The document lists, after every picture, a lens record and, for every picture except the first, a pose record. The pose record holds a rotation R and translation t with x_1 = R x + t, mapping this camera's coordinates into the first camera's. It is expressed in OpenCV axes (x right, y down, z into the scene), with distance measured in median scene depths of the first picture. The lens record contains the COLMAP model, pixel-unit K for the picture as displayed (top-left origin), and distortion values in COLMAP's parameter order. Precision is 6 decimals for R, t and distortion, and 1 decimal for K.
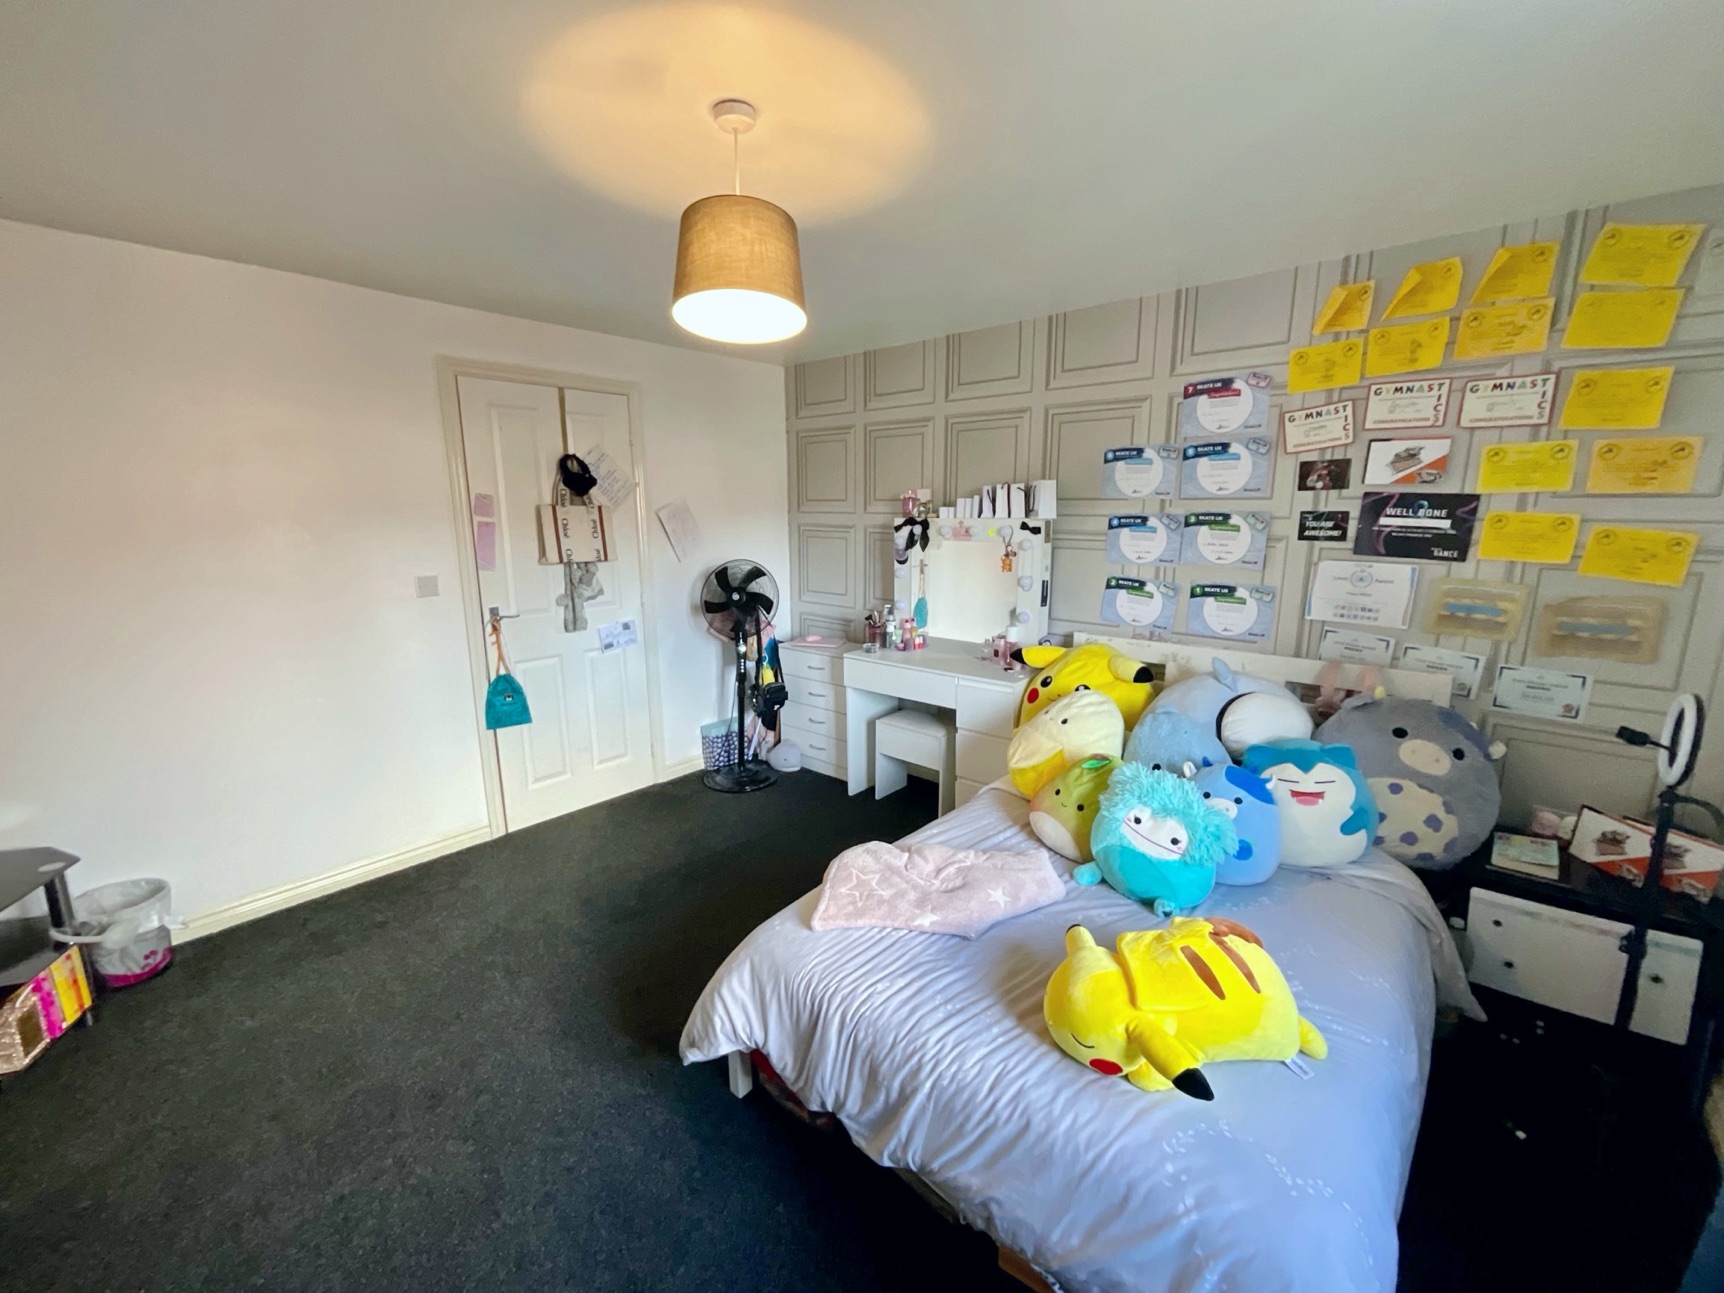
lens RADIAL K [[695.6, 0, 861.8], [0, 695.6, 641.1], [0, 0, 1]] dist [-0.004880, 0.001603]
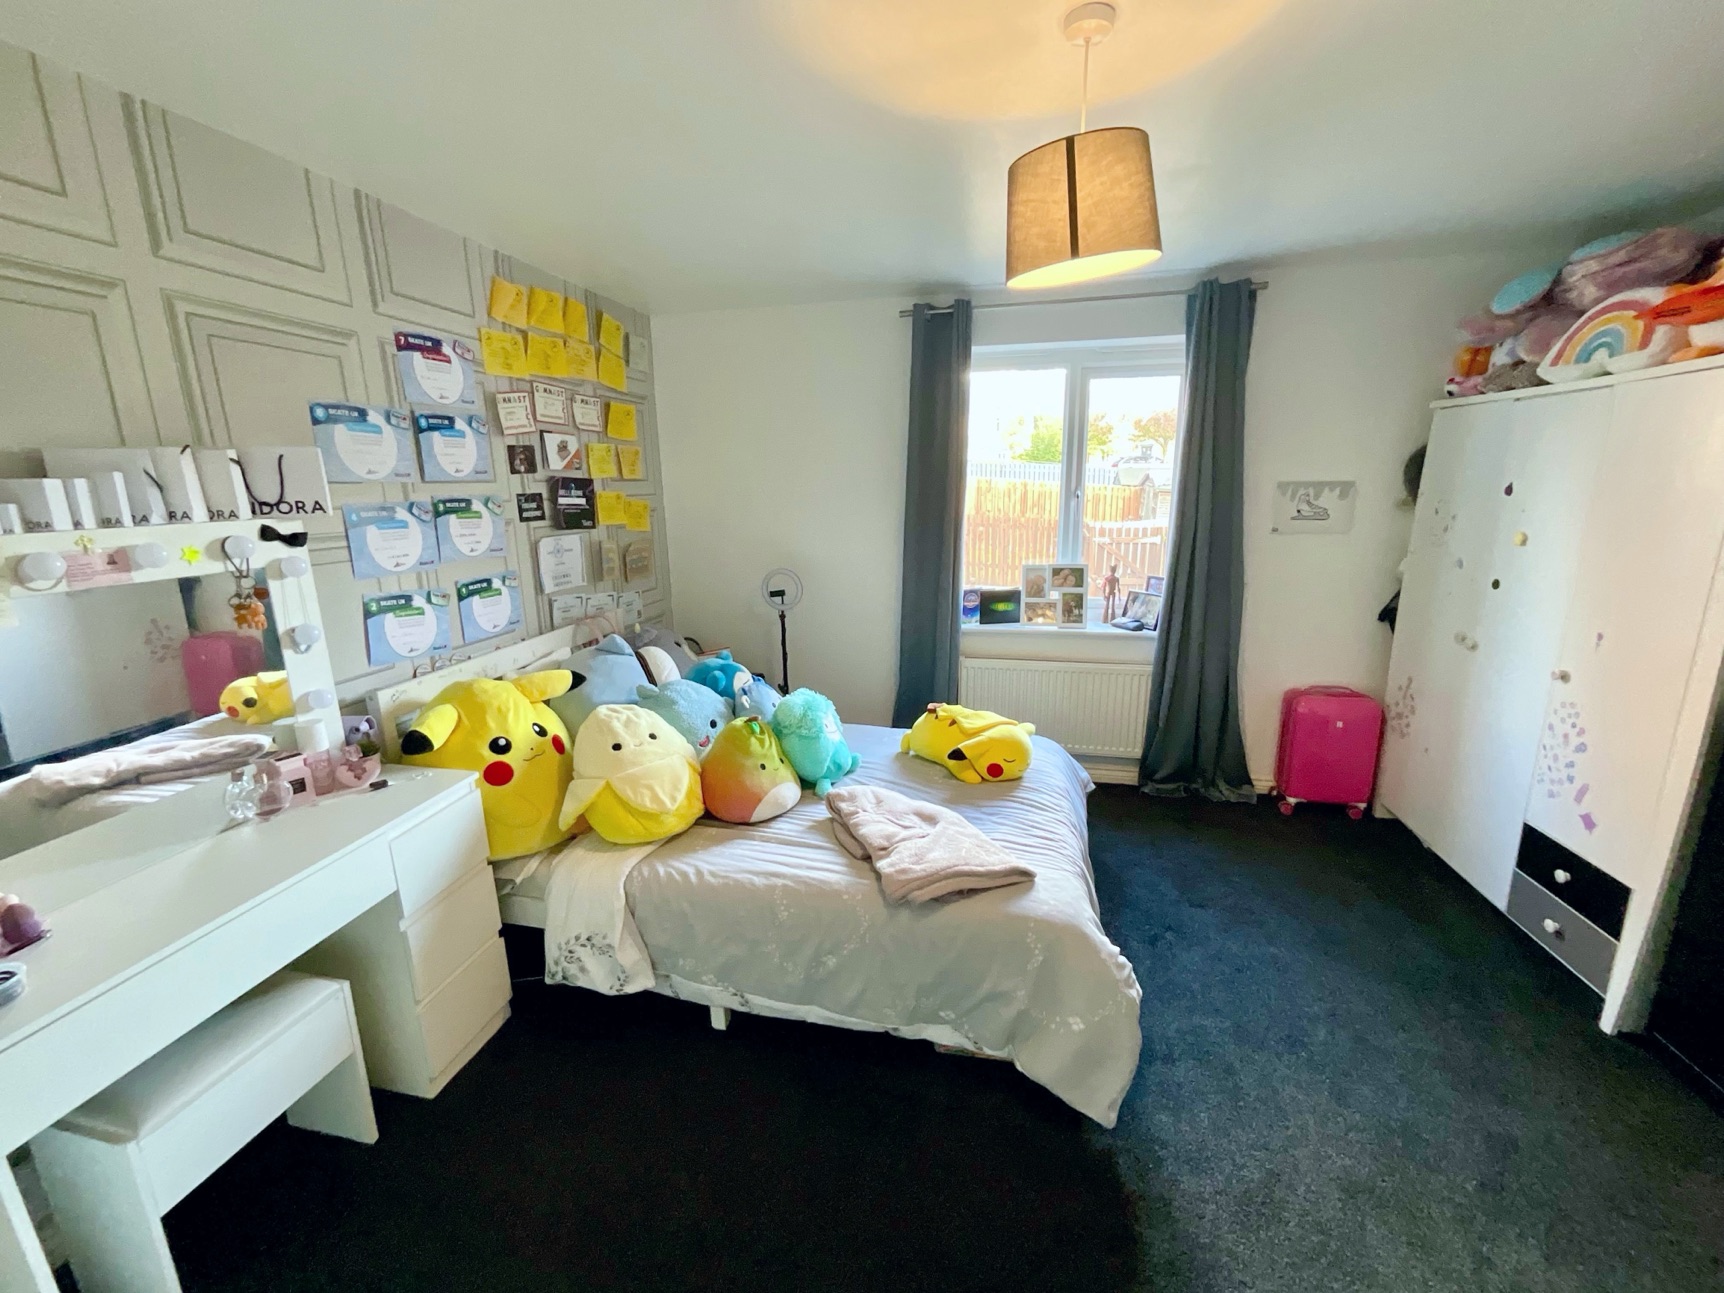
lens RADIAL K [[695.6, 0, 864.0], [0, 695.6, 642.6], [0, 0, 1]] dist [-0.004880, 0.001603]
pose [[-0.489575, -0.184280, 0.852266, -0.533335], [0.190710, 0.931119, 0.310882, -0.202501], [-0.850850, 0.314735, -0.420709, 1.056676]]
